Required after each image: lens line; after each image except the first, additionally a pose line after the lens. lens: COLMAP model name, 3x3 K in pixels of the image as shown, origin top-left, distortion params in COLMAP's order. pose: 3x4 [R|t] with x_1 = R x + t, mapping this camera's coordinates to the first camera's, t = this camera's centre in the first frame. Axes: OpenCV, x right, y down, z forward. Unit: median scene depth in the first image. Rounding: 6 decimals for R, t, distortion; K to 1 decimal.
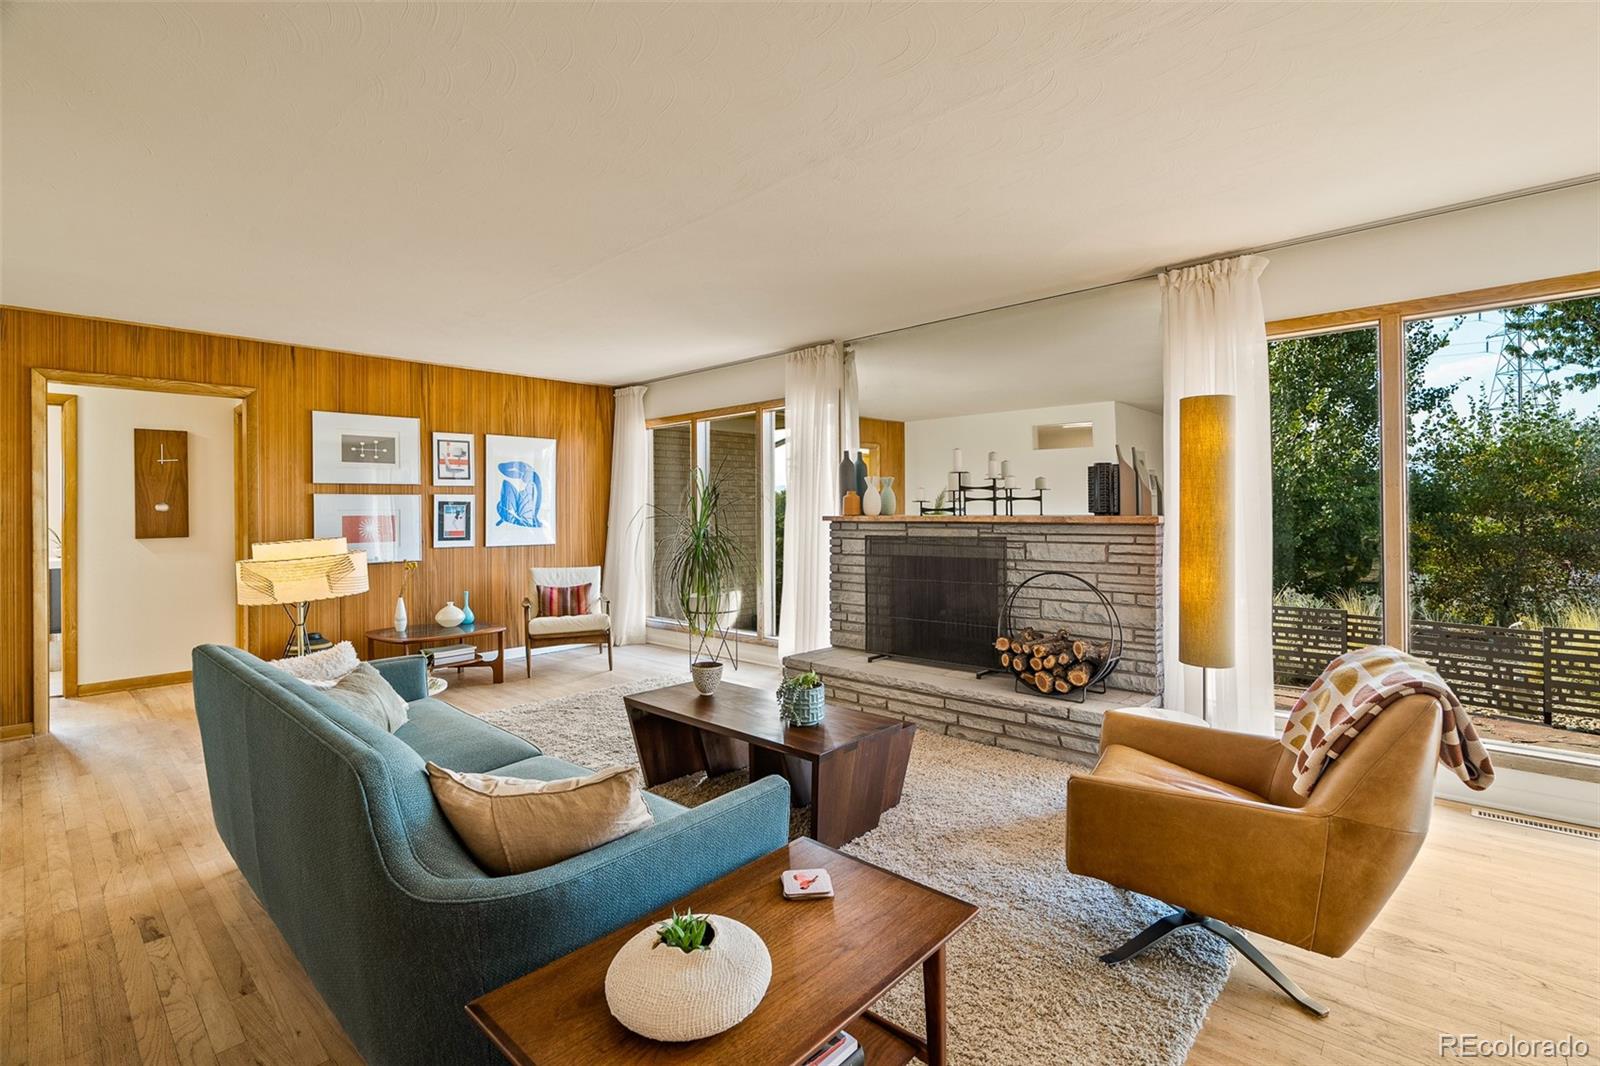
lens RADIAL K [[725.5, 0, 804.2], [0, 725.5, 516.2], [0, 0, 1]] dist [-0.003936, 0.002802]
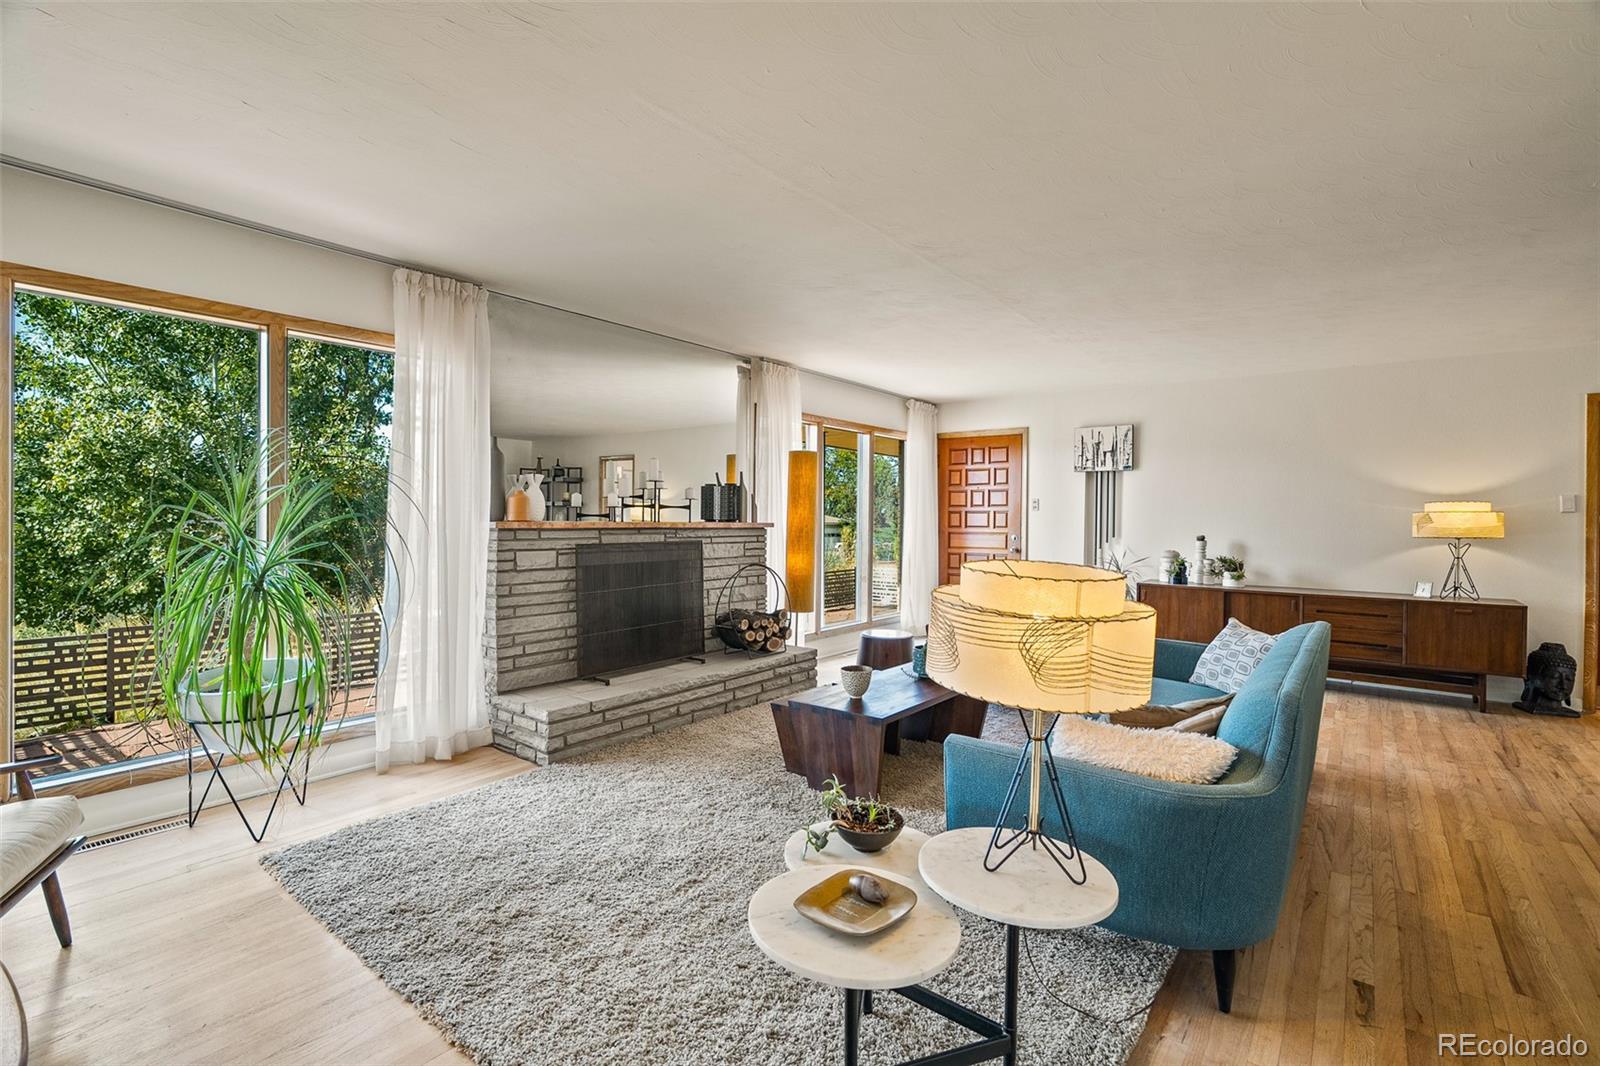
lens RADIAL K [[725.5, 0, 802.3], [0, 725.5, 516.4], [0, 0, 1]] dist [-0.003936, 0.002802]
pose [[-0.076558, 0.009266, 0.997022, -0.759745], [-0.000962, 0.999956, -0.009367, 0.001079], [-0.997065, -0.001676, -0.076546, 0.767301]]
